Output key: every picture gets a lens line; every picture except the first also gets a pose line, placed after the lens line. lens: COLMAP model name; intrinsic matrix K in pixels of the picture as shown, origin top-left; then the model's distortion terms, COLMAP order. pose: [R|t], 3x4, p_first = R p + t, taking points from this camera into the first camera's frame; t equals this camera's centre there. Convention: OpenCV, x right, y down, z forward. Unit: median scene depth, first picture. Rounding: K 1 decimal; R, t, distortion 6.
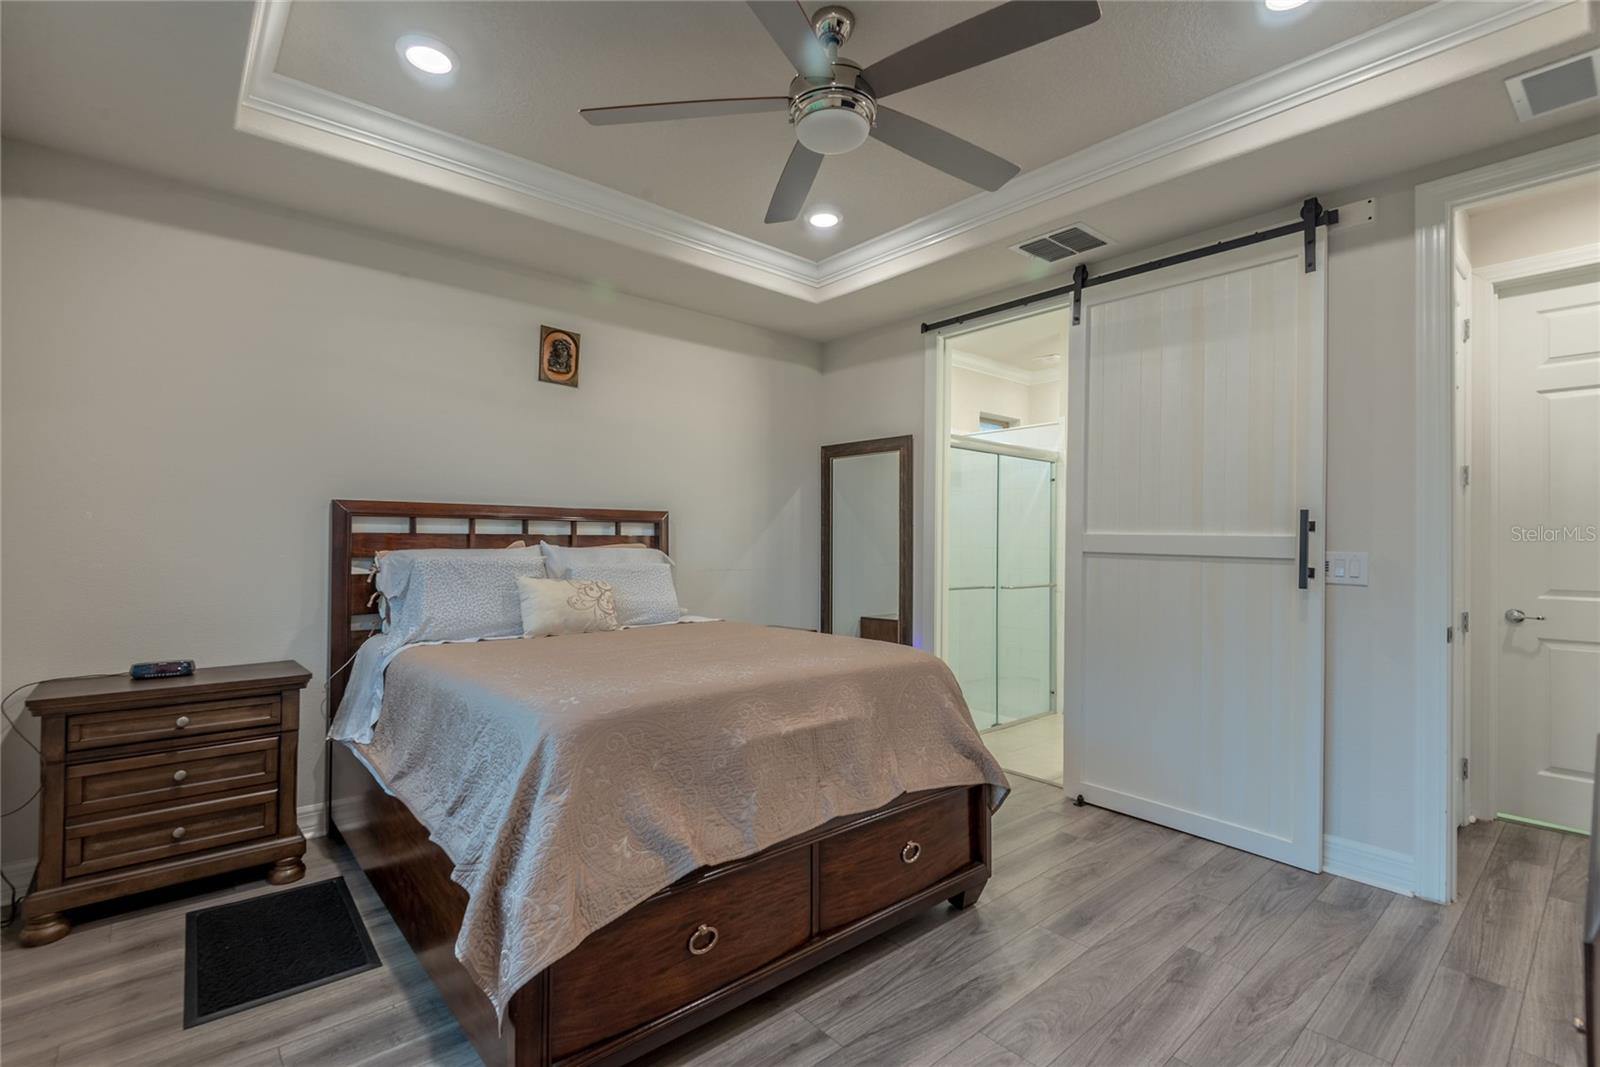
lens RADIAL K [[721.1, 0, 789.0], [0, 721.1, 537.6], [0, 0, 1]] dist [0.000608, 0.000071]
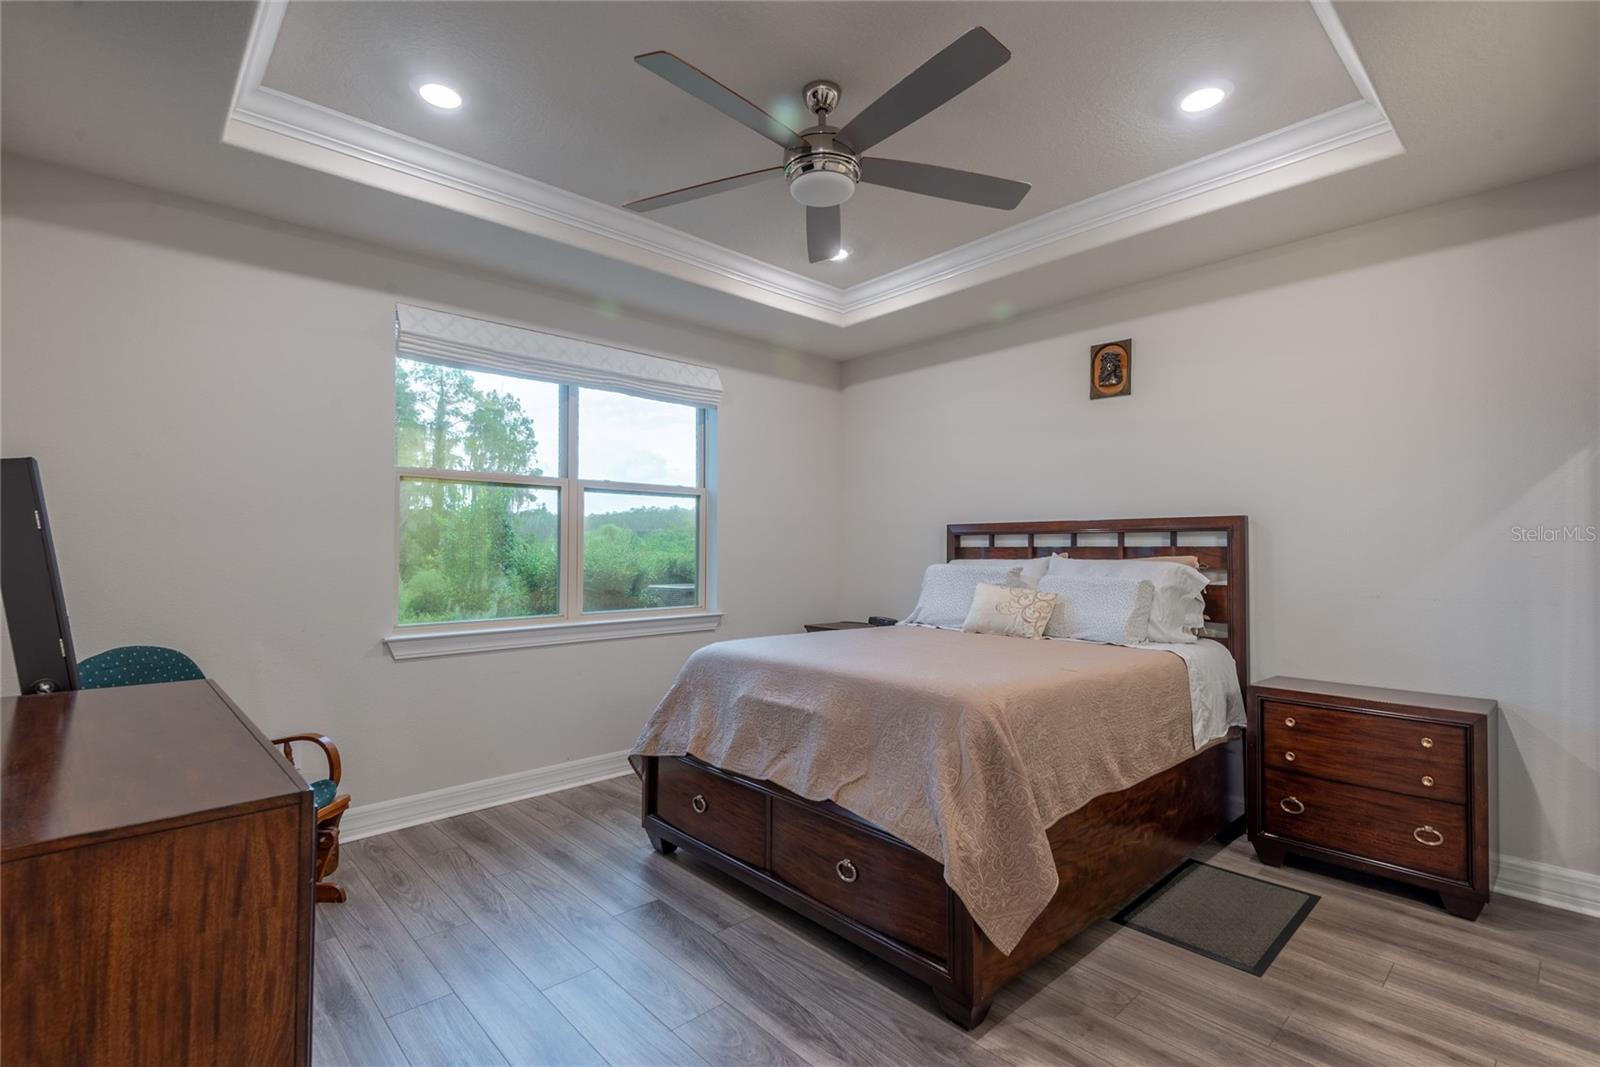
lens RADIAL K [[721.1, 0, 789.0], [0, 721.1, 537.6], [0, 0, 1]] dist [0.000608, 0.000071]
pose [[0.032100, -0.023344, -0.999212, 0.772767], [0.004278, 0.999721, -0.023219, 0.005579], [0.999476, -0.003529, 0.032191, 0.598875]]
